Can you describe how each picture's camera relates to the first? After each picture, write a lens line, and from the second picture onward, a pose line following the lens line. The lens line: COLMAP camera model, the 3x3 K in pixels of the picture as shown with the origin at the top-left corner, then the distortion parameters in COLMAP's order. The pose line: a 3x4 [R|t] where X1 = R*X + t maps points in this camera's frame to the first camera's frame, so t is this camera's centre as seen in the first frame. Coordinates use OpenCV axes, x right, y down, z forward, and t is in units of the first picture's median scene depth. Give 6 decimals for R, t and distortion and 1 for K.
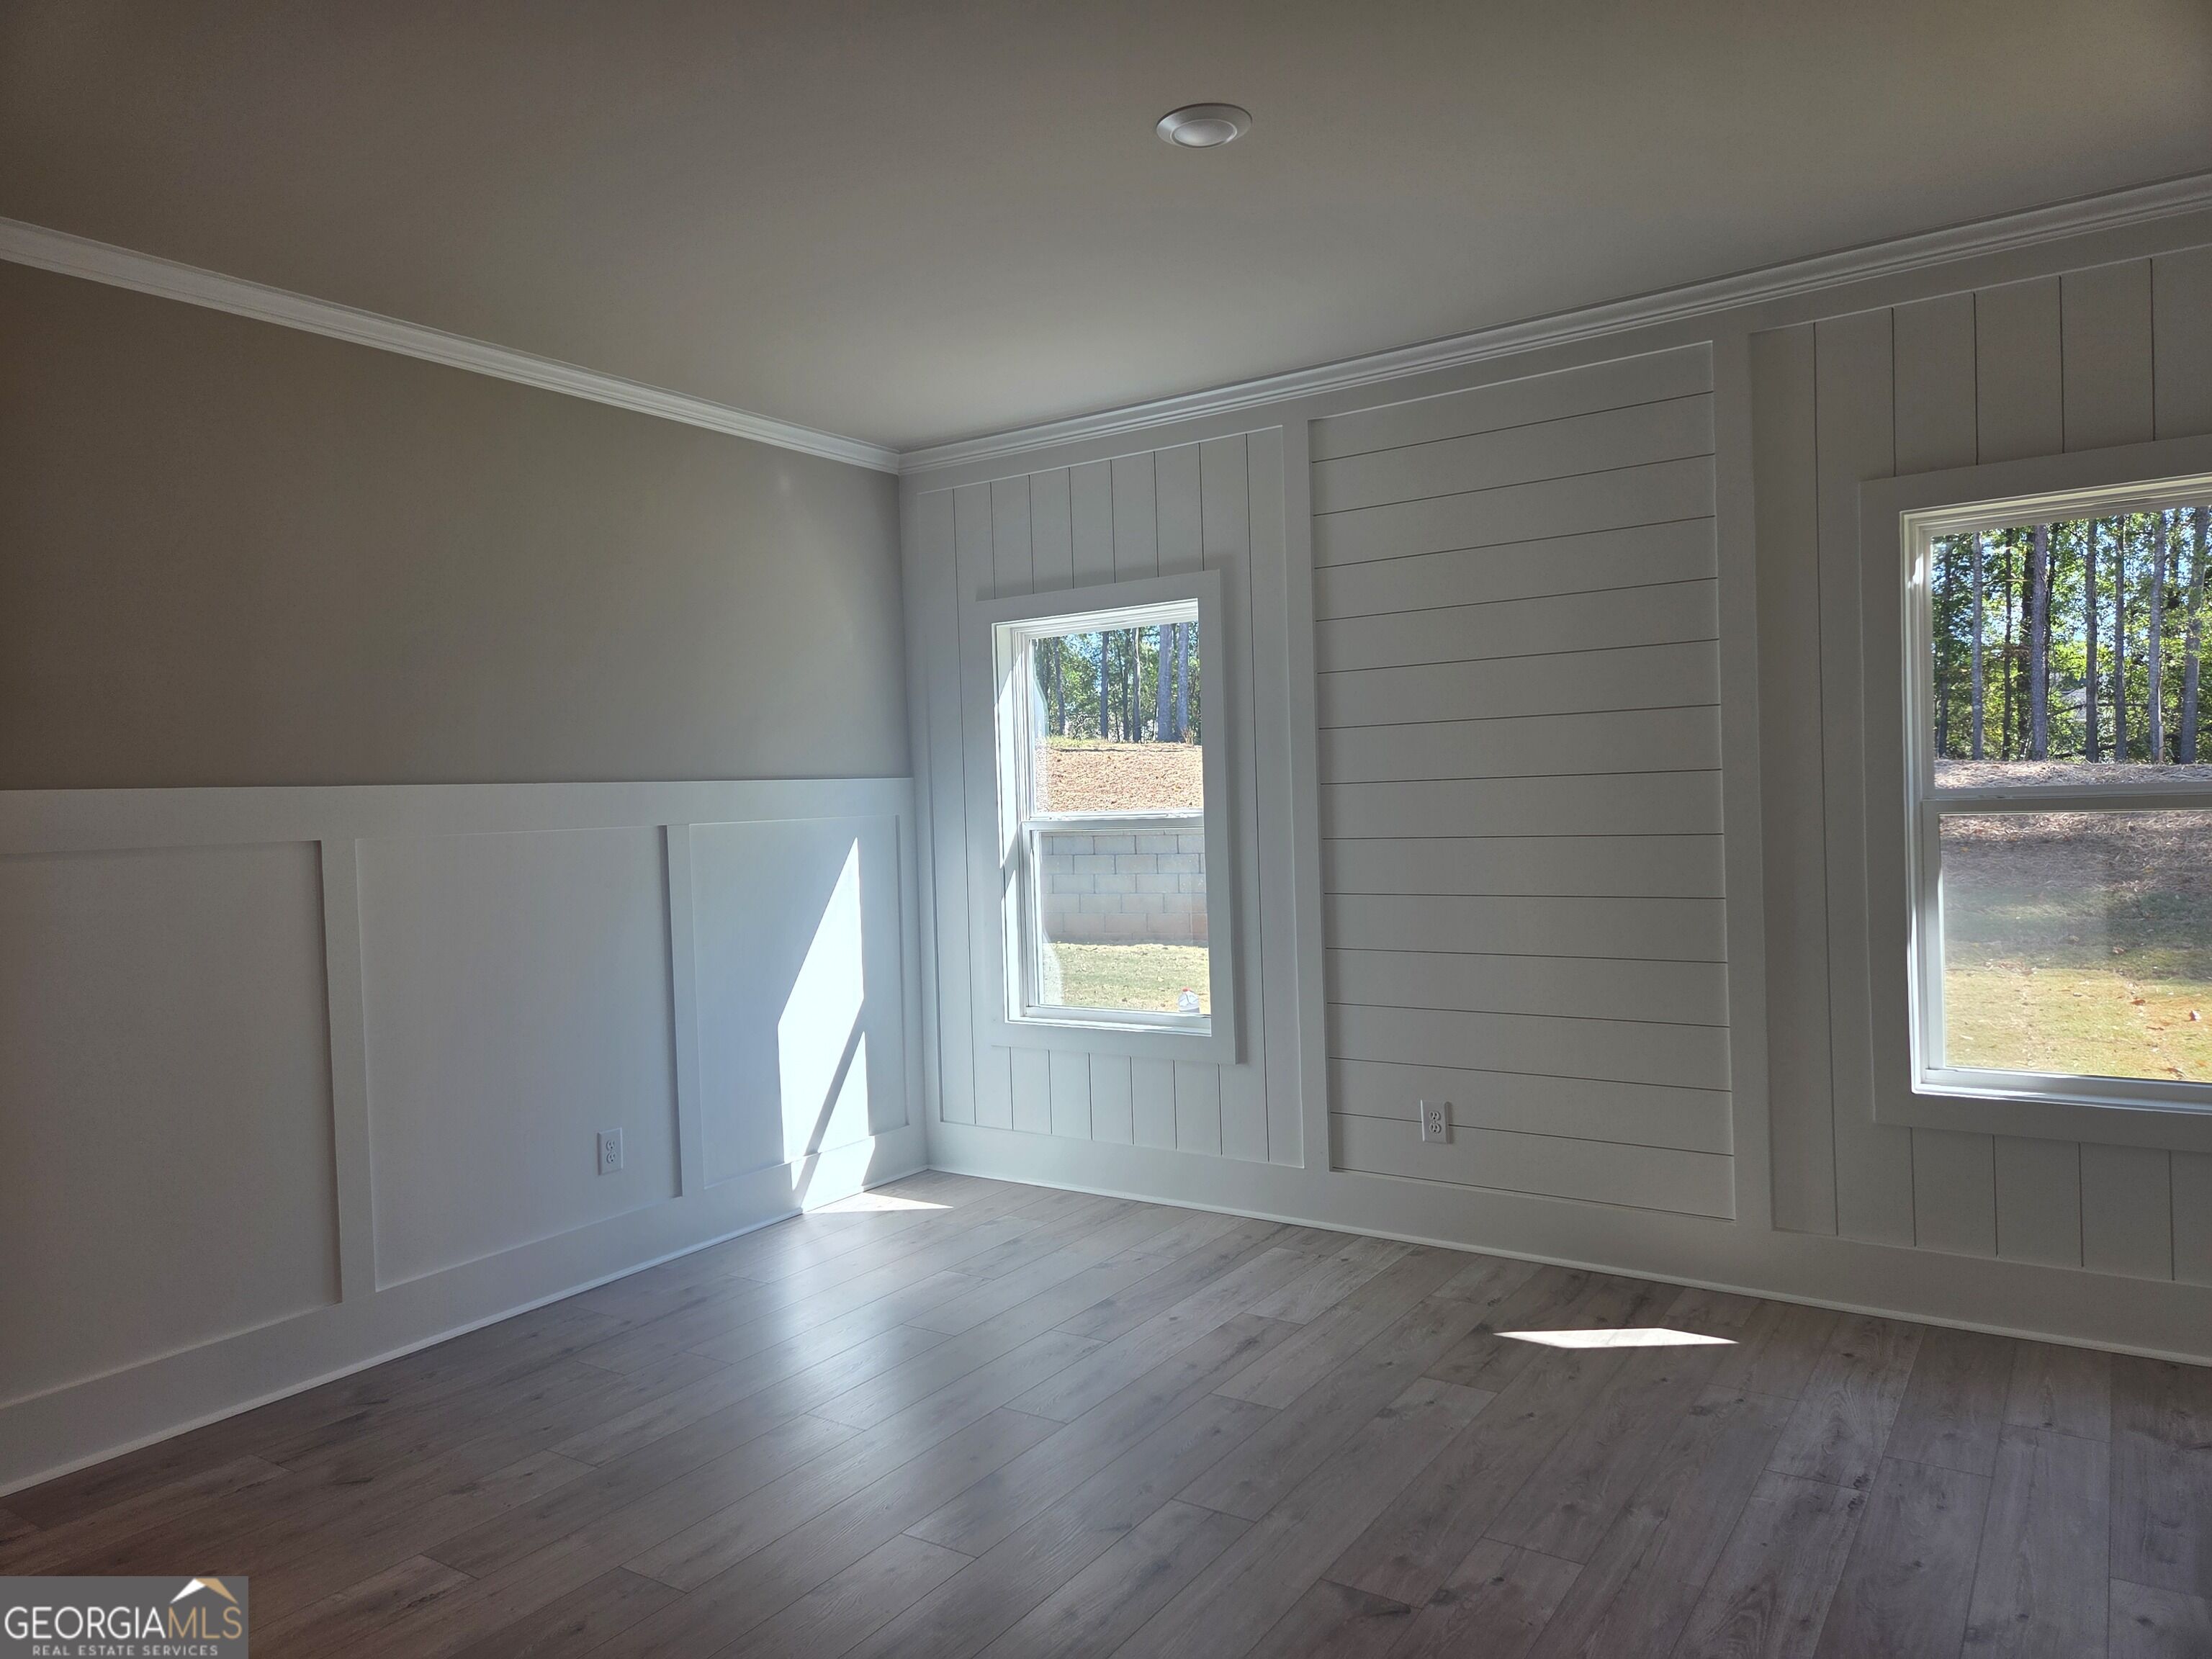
lens RADIAL K [[1478.5, 0, 1106.0], [0, 1478.5, 829.5], [0, 0, 1]] dist [0.068949, -0.060553]
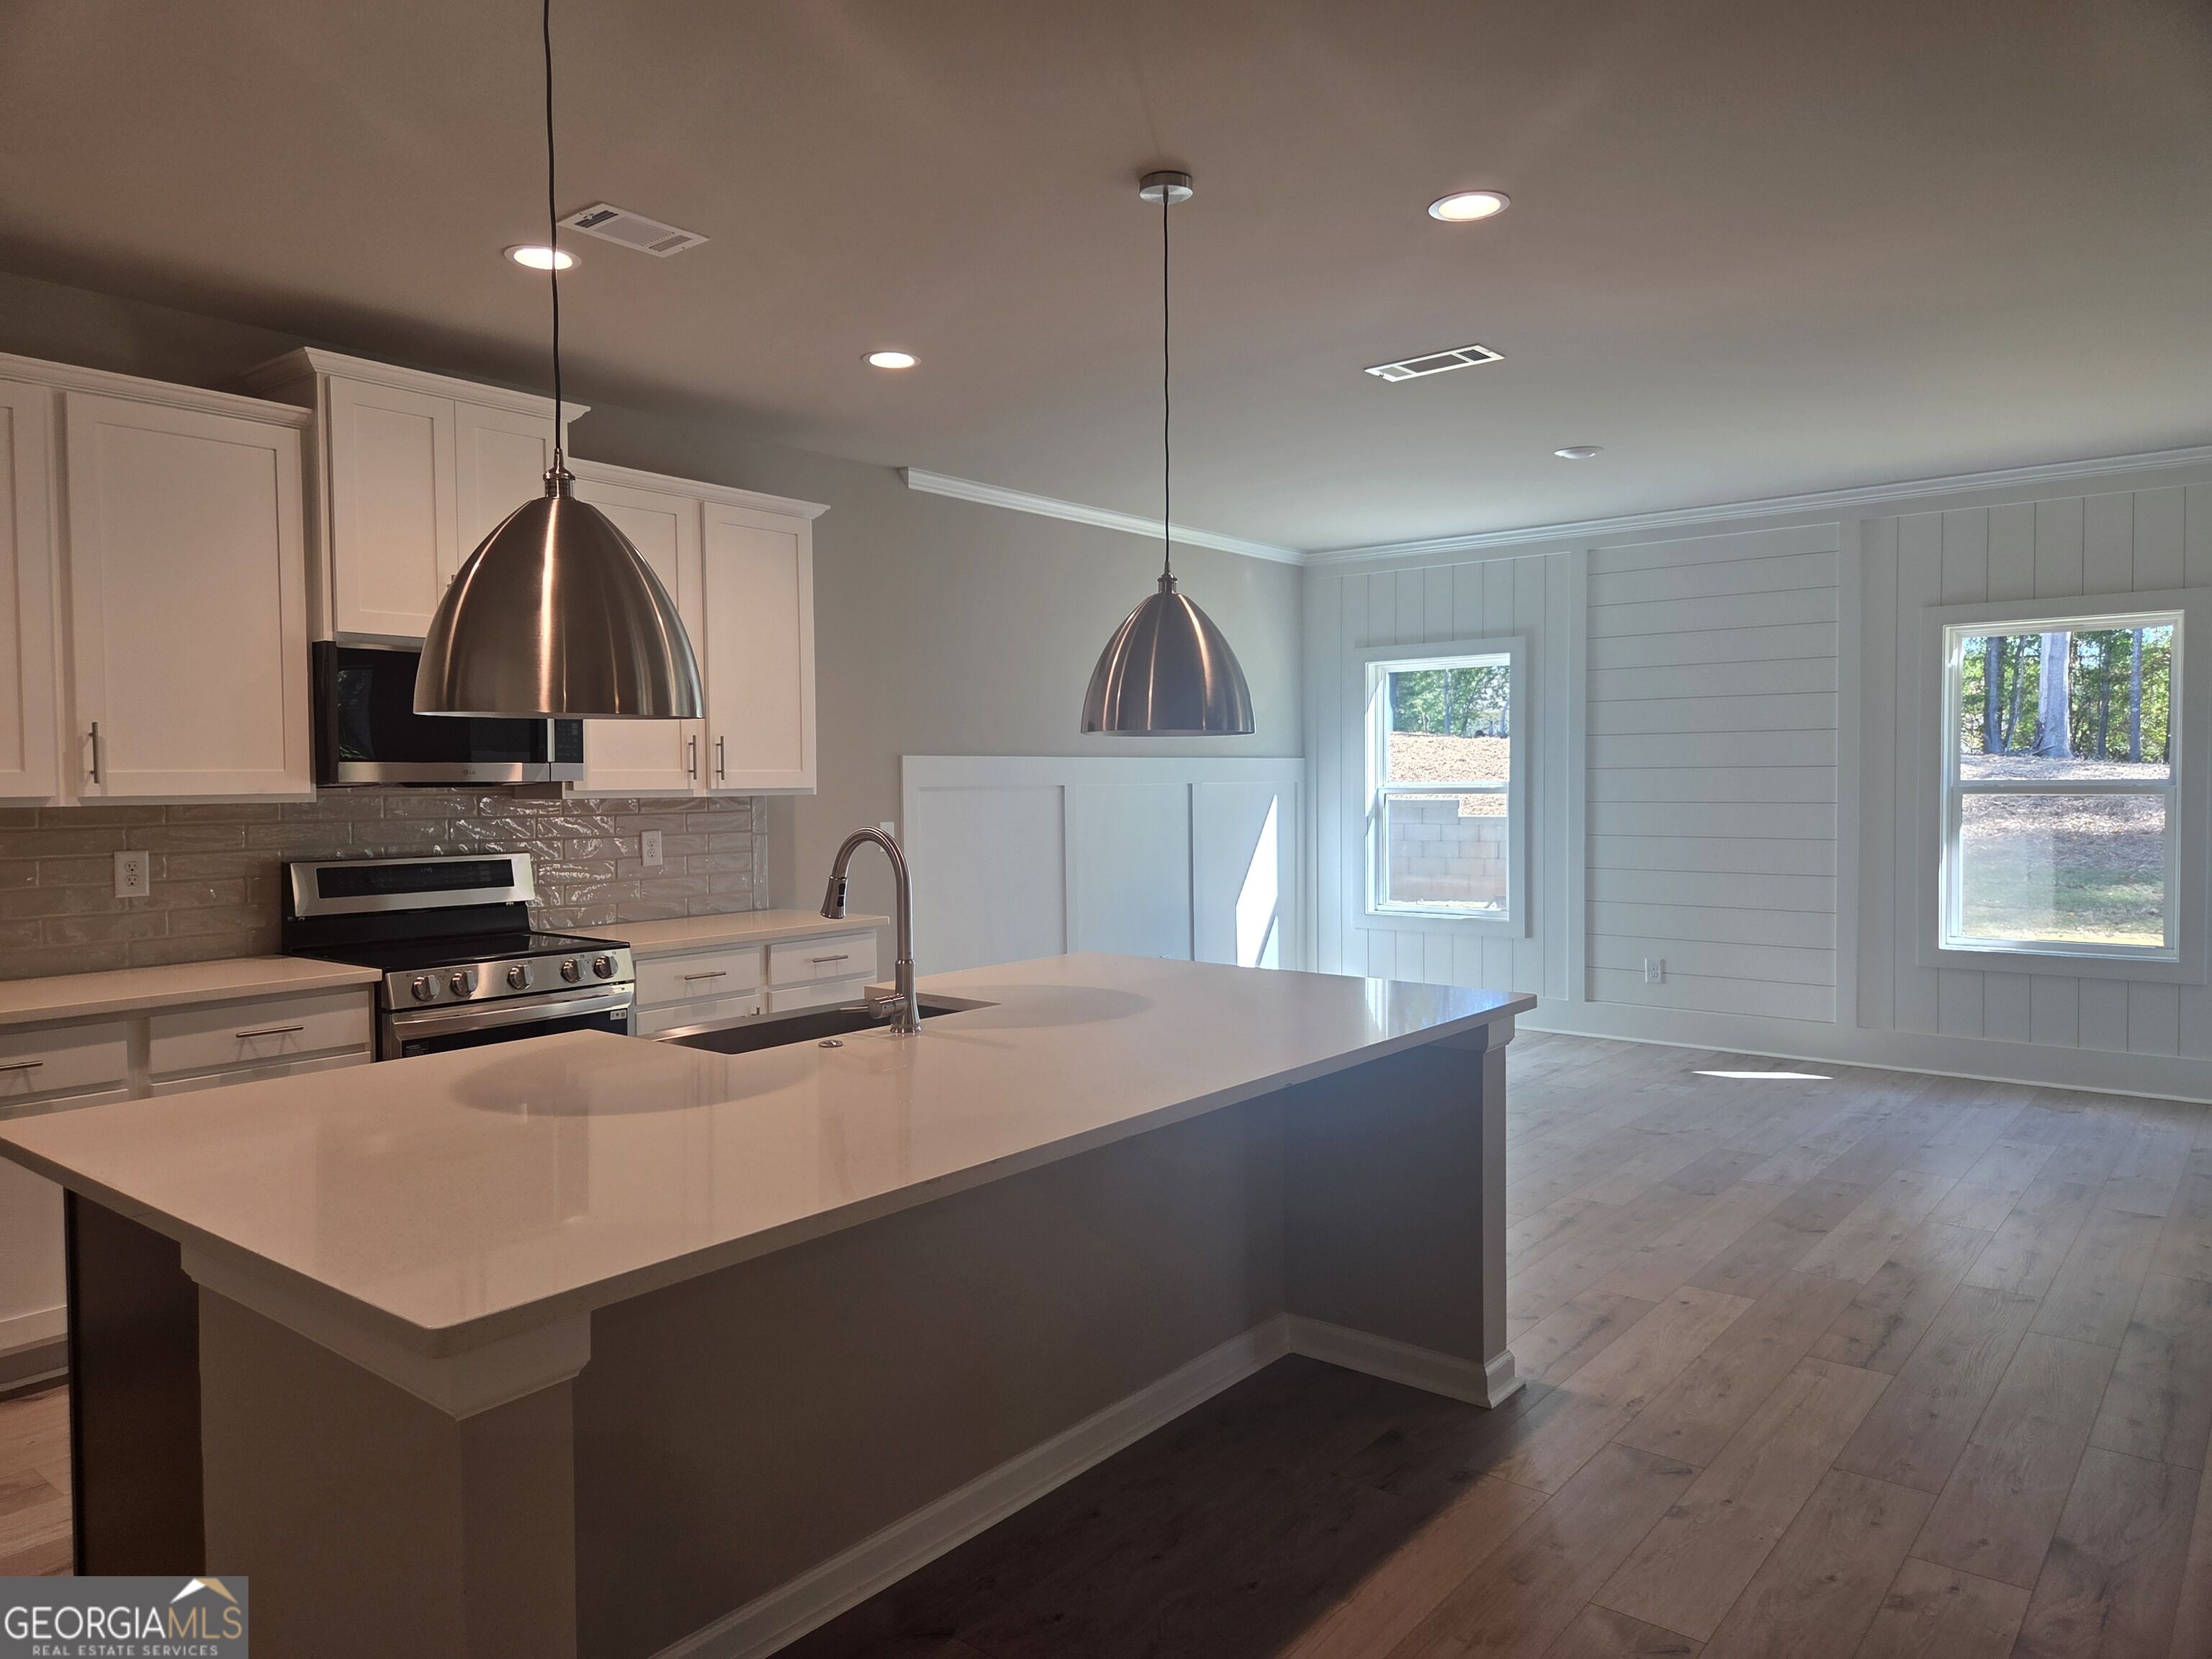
lens RADIAL K [[1511.5, 0, 1036.2], [0, 1511.5, 824.6], [0, 0, 1]] dist [-0.000219, 0.001649]
pose [[0.992626, 0.029409, -0.117595, -0.259186], [-0.028070, 0.999521, 0.013025, 0.026431], [0.117922, -0.009628, 0.992976, -0.730374]]
